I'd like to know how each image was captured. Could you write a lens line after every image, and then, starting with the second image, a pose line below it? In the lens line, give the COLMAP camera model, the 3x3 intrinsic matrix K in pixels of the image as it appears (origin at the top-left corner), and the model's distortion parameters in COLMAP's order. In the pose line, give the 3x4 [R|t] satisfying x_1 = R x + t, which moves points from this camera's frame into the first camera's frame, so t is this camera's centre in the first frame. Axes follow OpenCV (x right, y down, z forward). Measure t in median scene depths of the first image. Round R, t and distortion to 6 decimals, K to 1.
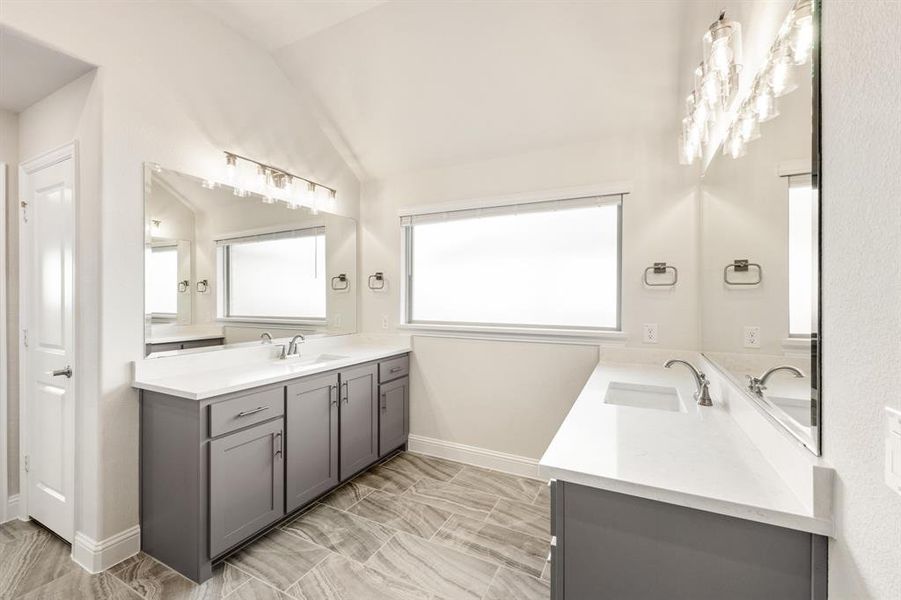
lens RADIAL K [[370.9, 0, 453.5], [0, 370.9, 302.5], [0, 0, 1]] dist [-0.001749, -0.000070]
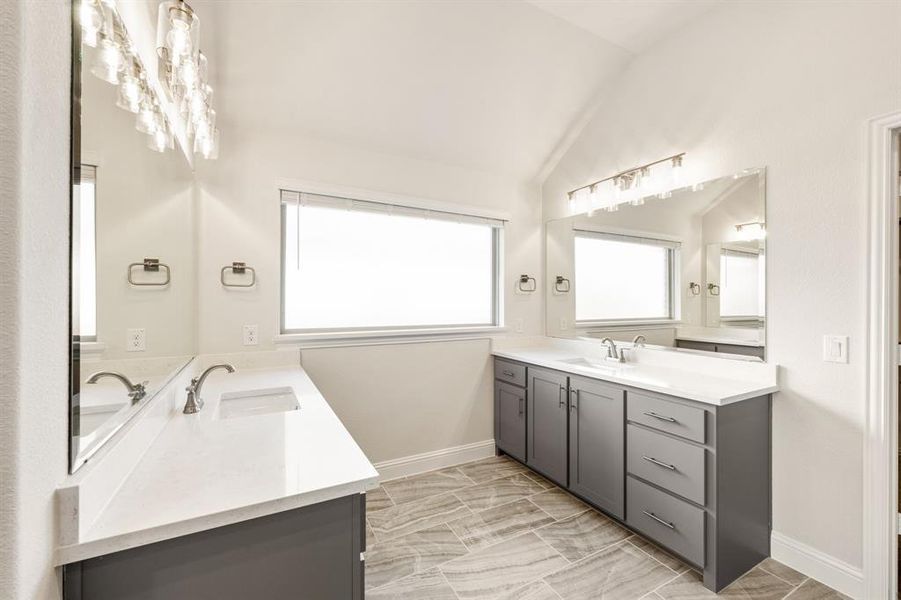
lens RADIAL K [[370.9, 0, 453.4], [0, 370.9, 297.8], [0, 0, 1]] dist [-0.001749, -0.000070]
pose [[0.575040, 0.003426, 0.818118, -0.778292], [0.005456, 0.999953, -0.008023, -0.011708], [-0.818107, 0.009077, 0.574994, 0.421055]]
